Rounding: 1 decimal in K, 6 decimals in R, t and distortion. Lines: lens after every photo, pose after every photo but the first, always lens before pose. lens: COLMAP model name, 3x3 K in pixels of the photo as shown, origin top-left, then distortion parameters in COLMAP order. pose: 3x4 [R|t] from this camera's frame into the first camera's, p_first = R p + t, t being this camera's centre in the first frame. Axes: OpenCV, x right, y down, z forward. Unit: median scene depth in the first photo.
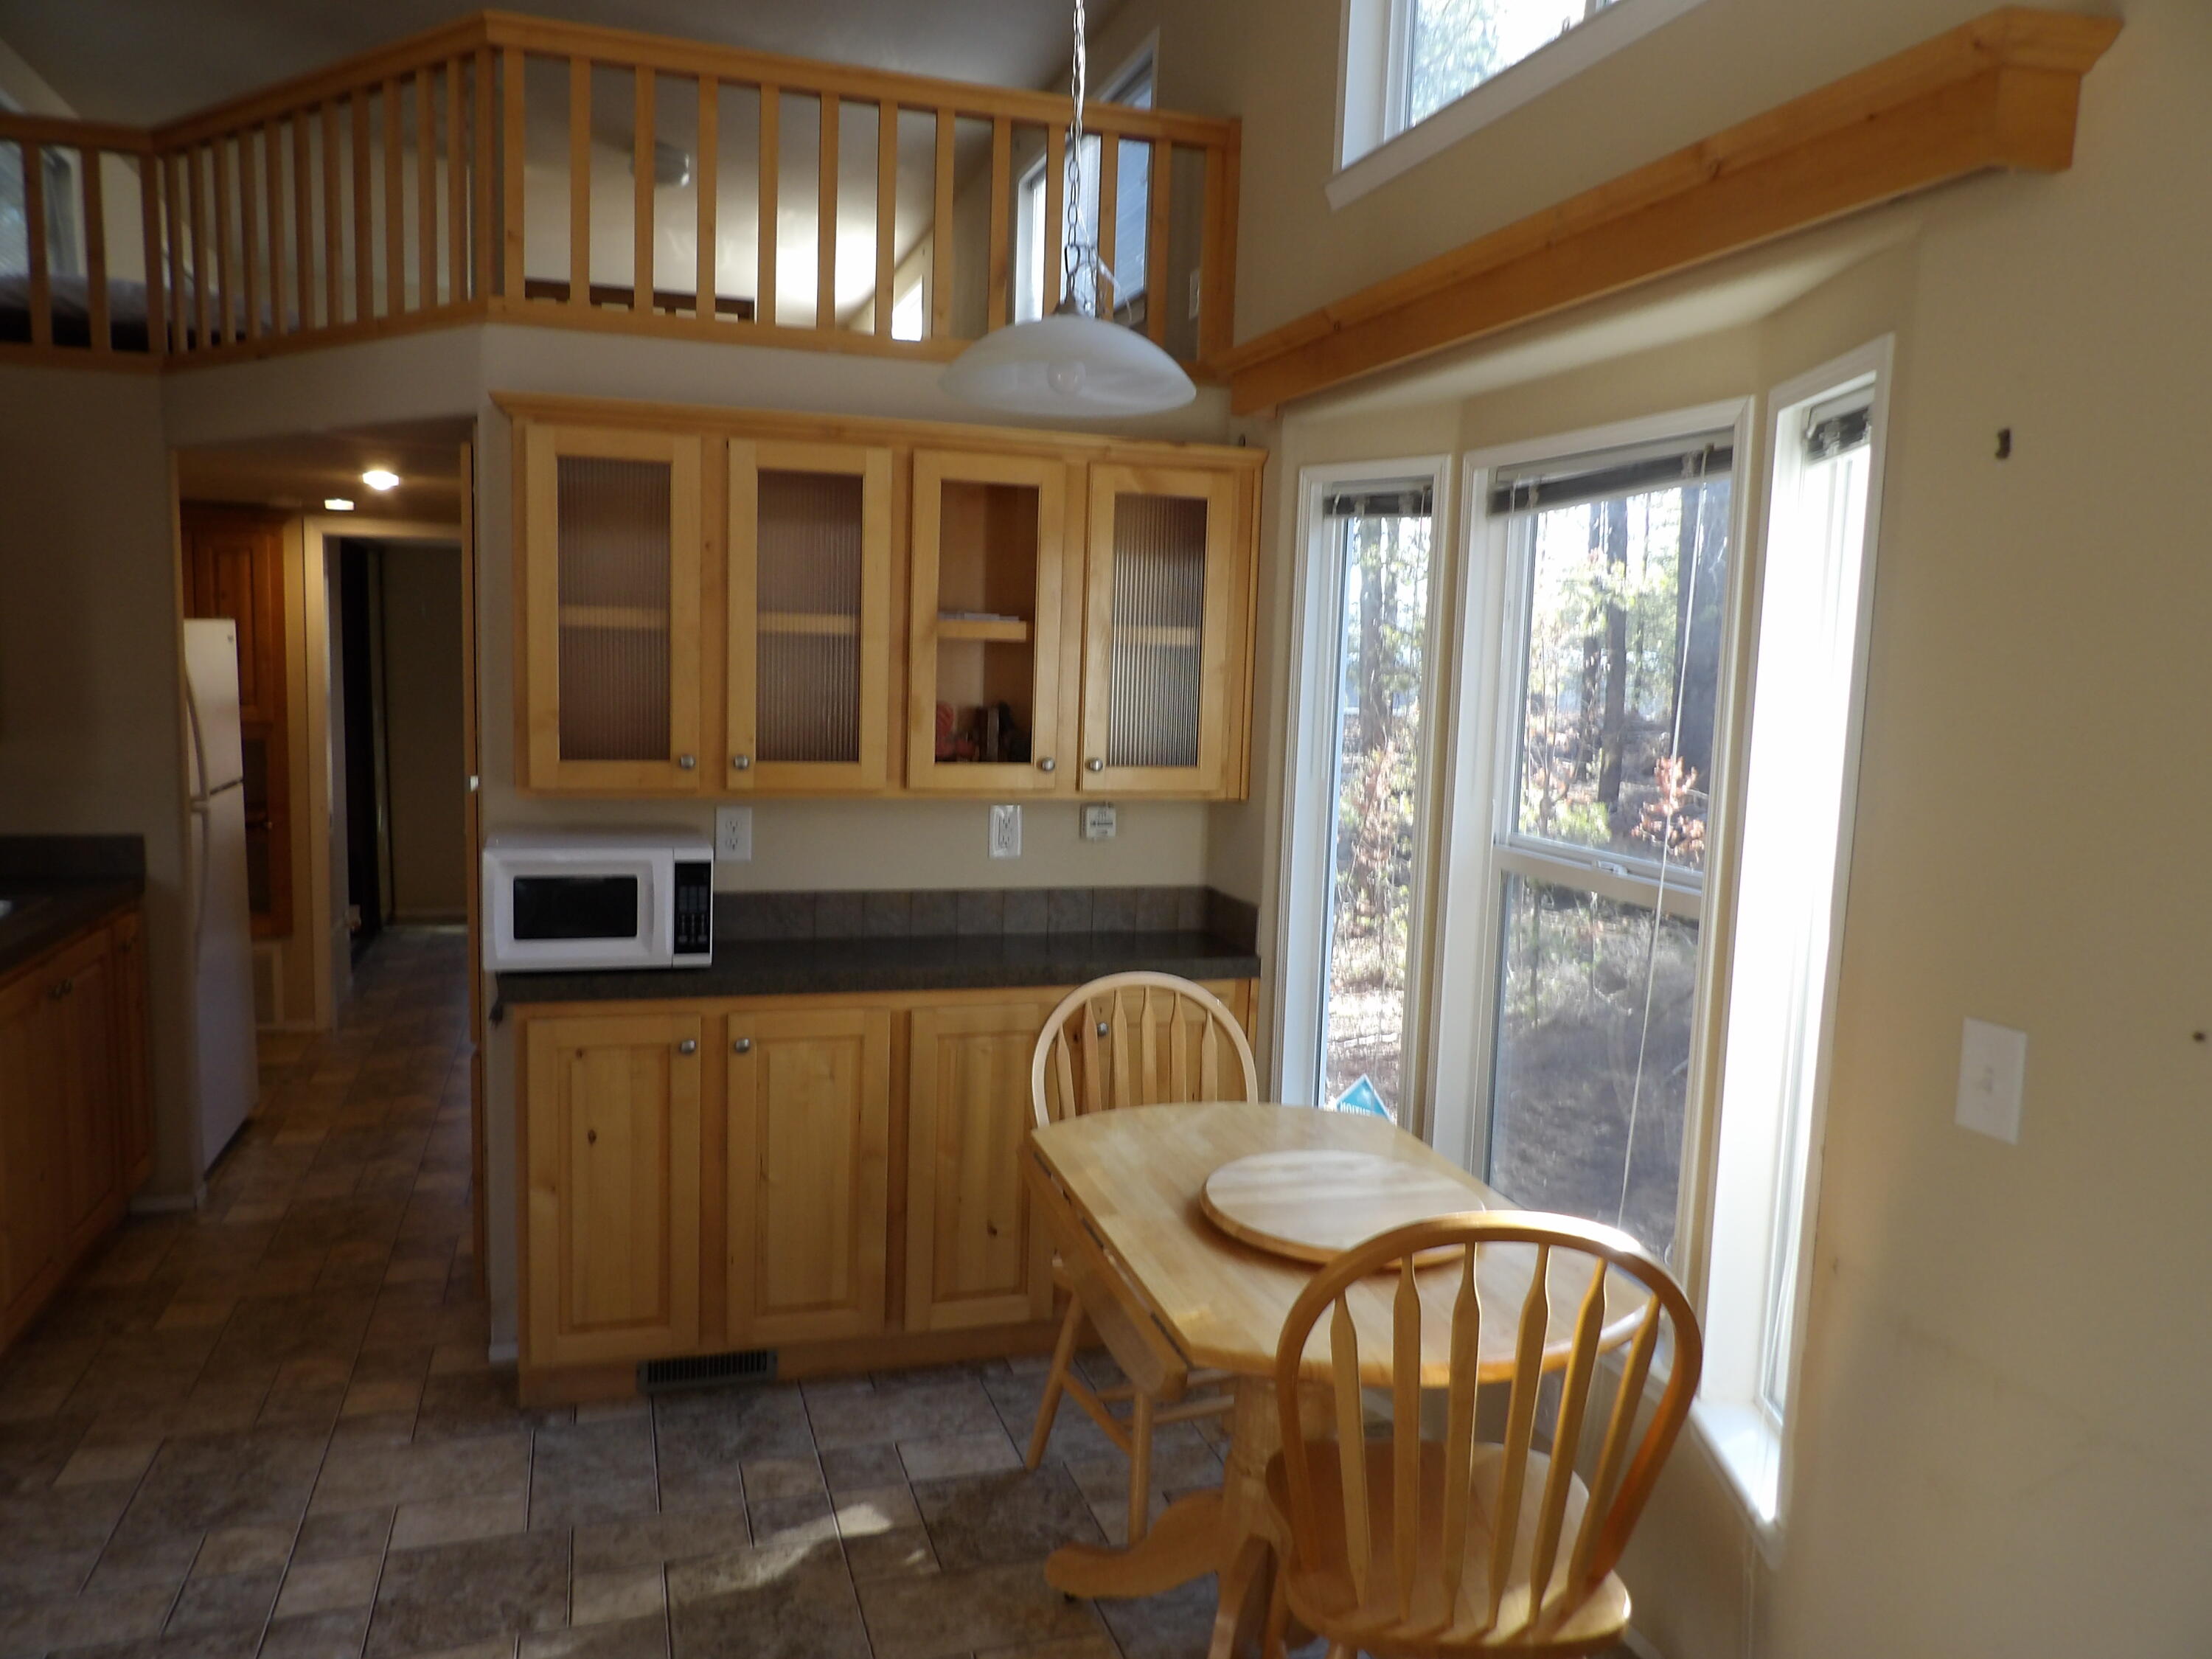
lens RADIAL K [[1599.9, 0, 1106.2], [0, 1599.9, 839.9], [0, 0, 1]] dist [0.009264, 0.006745]
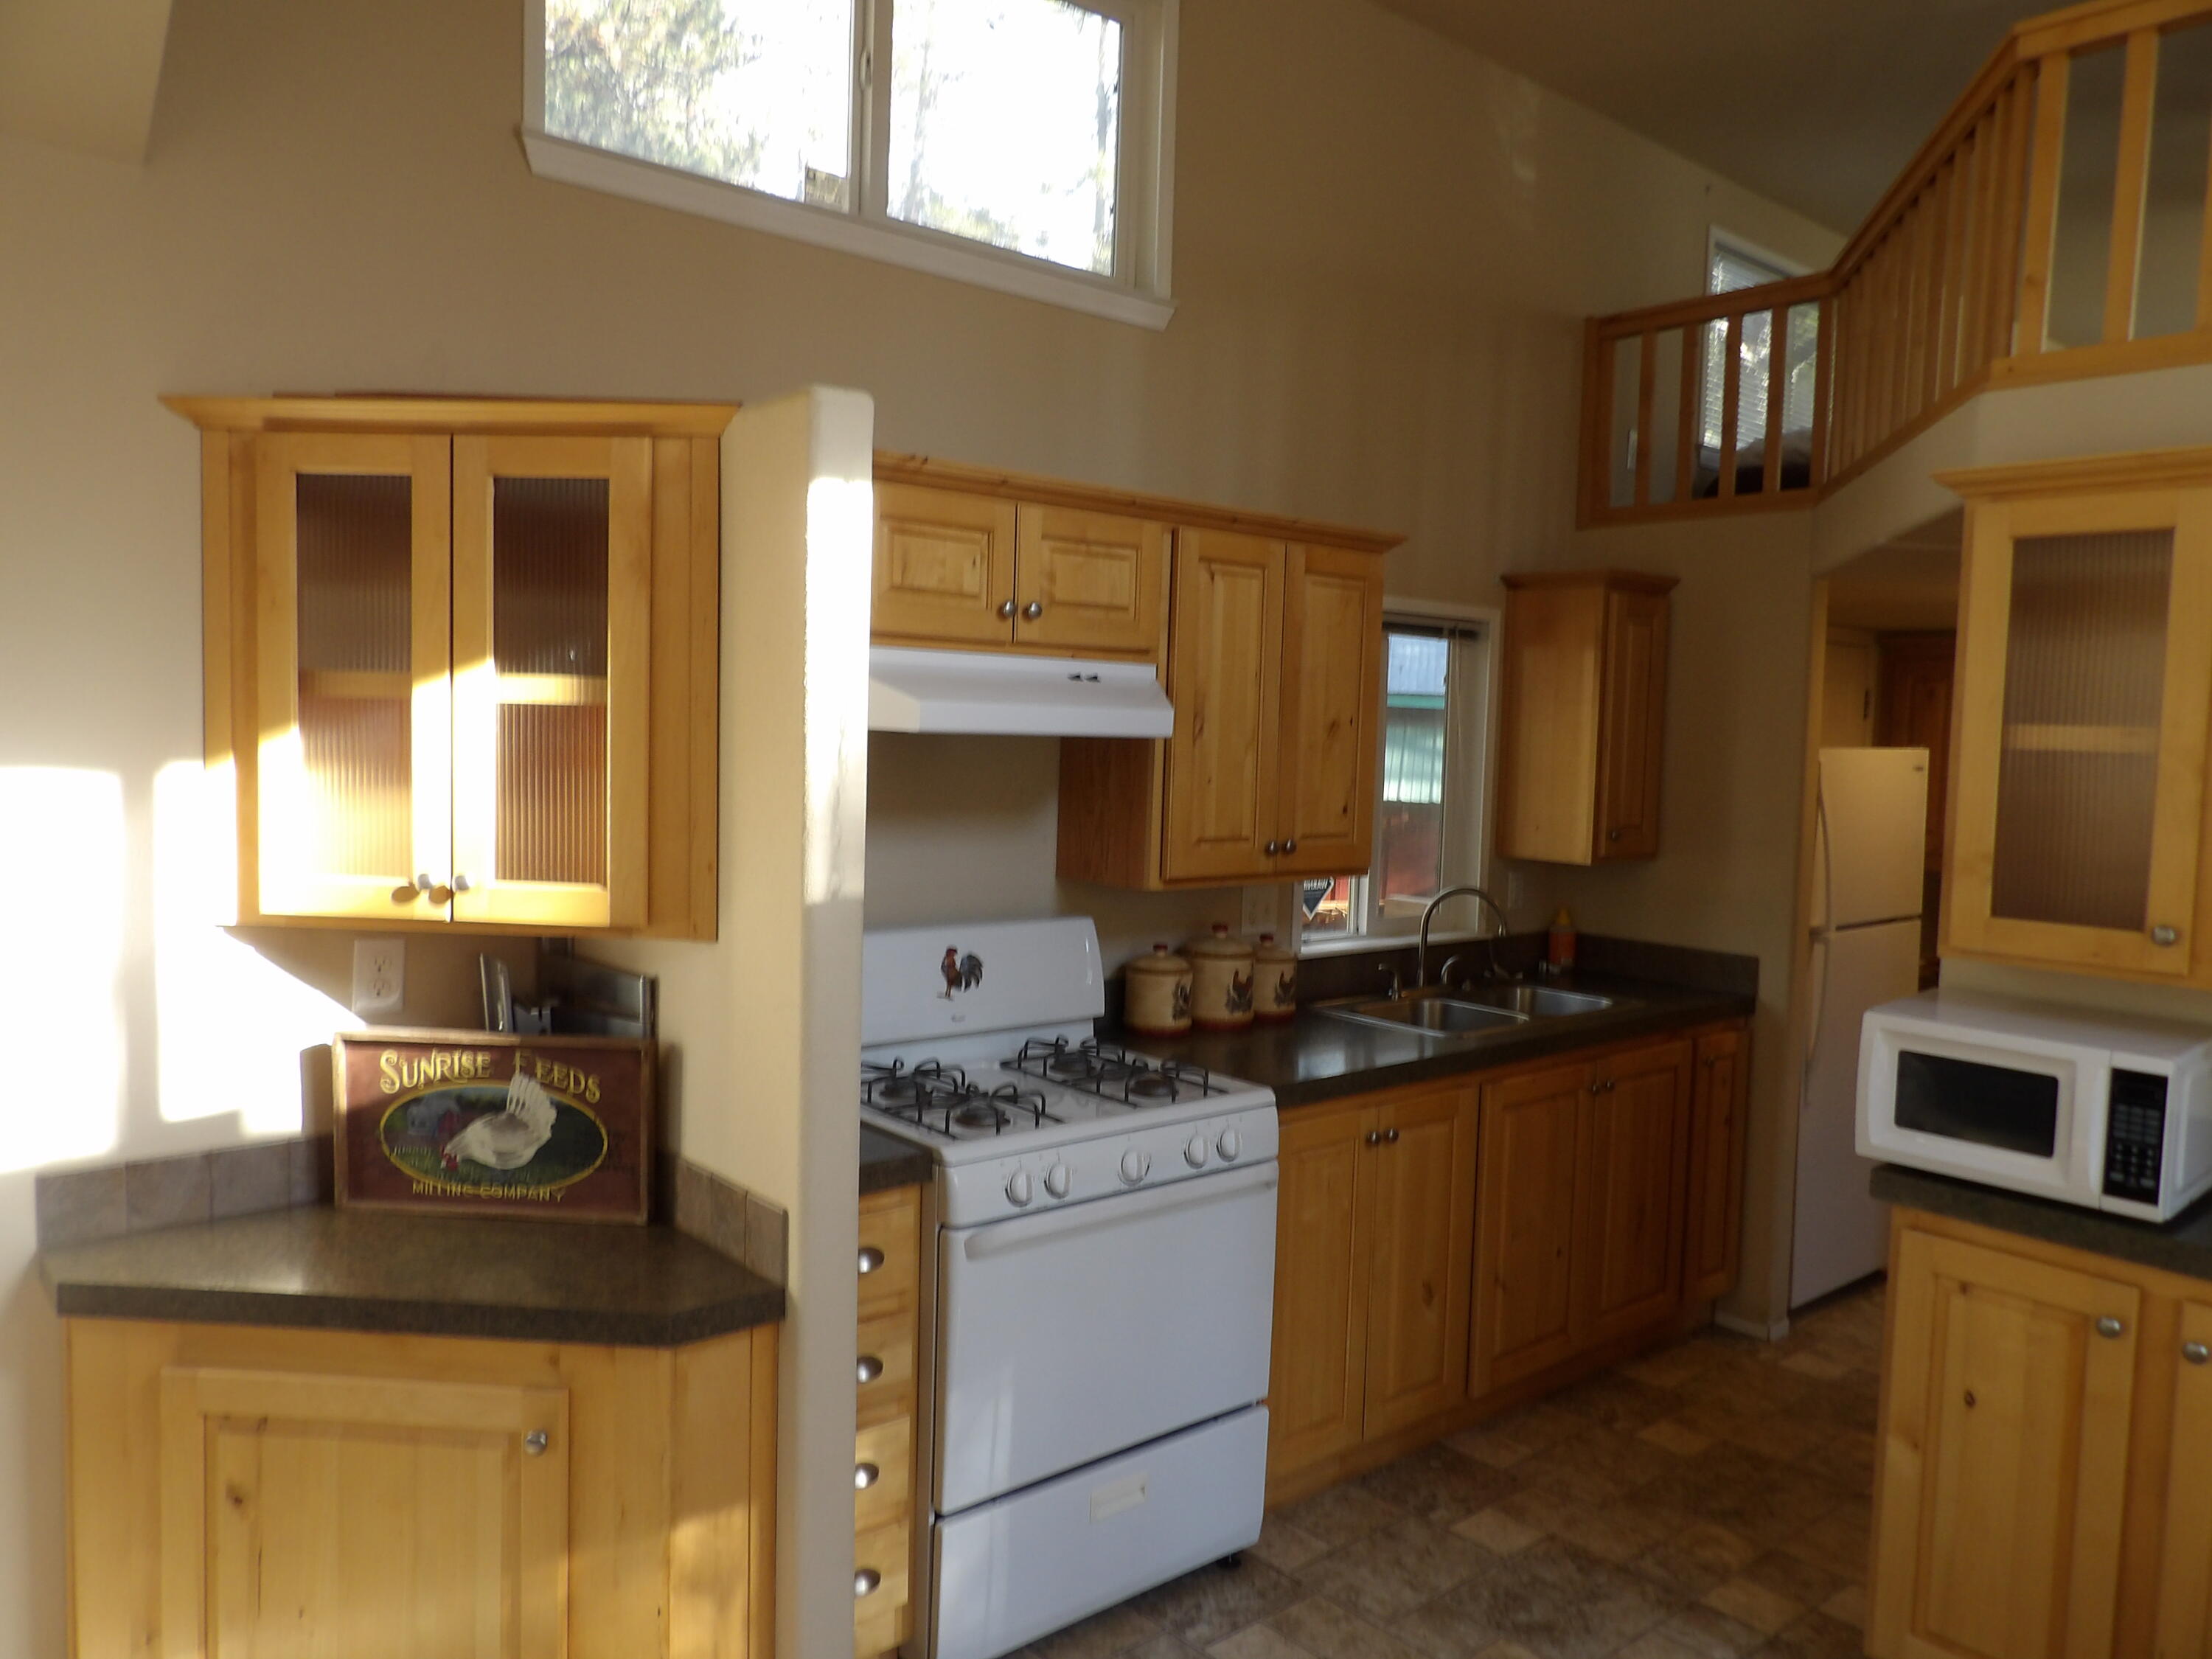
lens RADIAL K [[1599.9, 0, 1106.2], [0, 1599.9, 839.9], [0, 0, 1]] dist [0.009264, 0.006745]
pose [[0.389348, 0.048127, -0.919833, 0.221178], [-0.126507, 0.991964, -0.001647, -0.030081], [0.912362, 0.117006, 0.392308, 0.278522]]
